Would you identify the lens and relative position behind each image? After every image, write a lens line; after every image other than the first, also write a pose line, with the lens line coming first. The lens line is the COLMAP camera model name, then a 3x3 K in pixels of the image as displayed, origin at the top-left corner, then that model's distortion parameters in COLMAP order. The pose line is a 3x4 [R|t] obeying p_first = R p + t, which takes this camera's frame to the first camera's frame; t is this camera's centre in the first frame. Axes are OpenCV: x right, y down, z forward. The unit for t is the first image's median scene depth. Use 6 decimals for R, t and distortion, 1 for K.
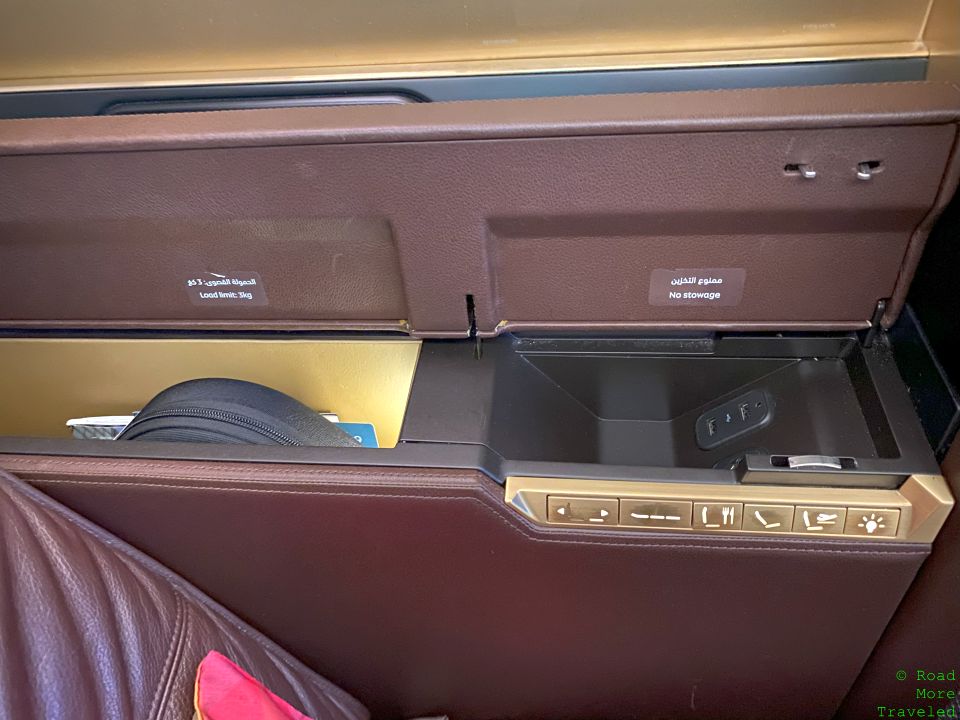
lens RADIAL K [[759.8, 0, 480.0], [0, 759.8, 360.0], [0, 0, 1]] dist [-0.006568, 0.000775]
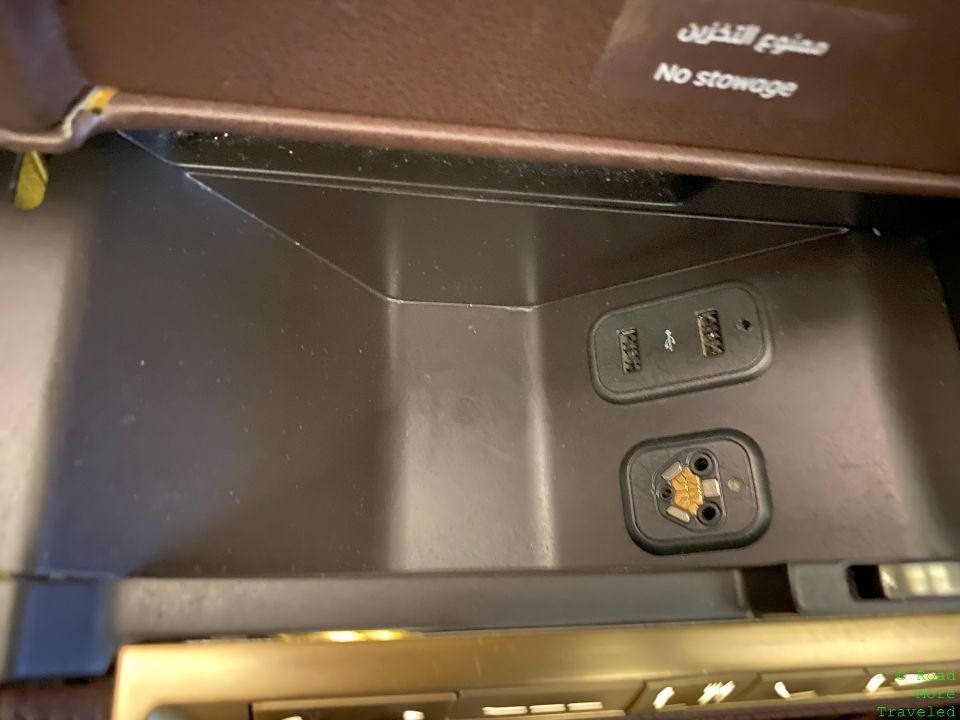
lens RADIAL K [[759.8, 0, 480.0], [0, 759.8, 360.0], [0, 0, 1]] dist [-0.006568, 0.000775]
pose [[0.946603, -0.028391, 0.321150, 0.076545], [-0.109990, 0.907916, 0.404463, -0.096494], [-0.303060, -0.418189, 0.856313, 0.706519]]
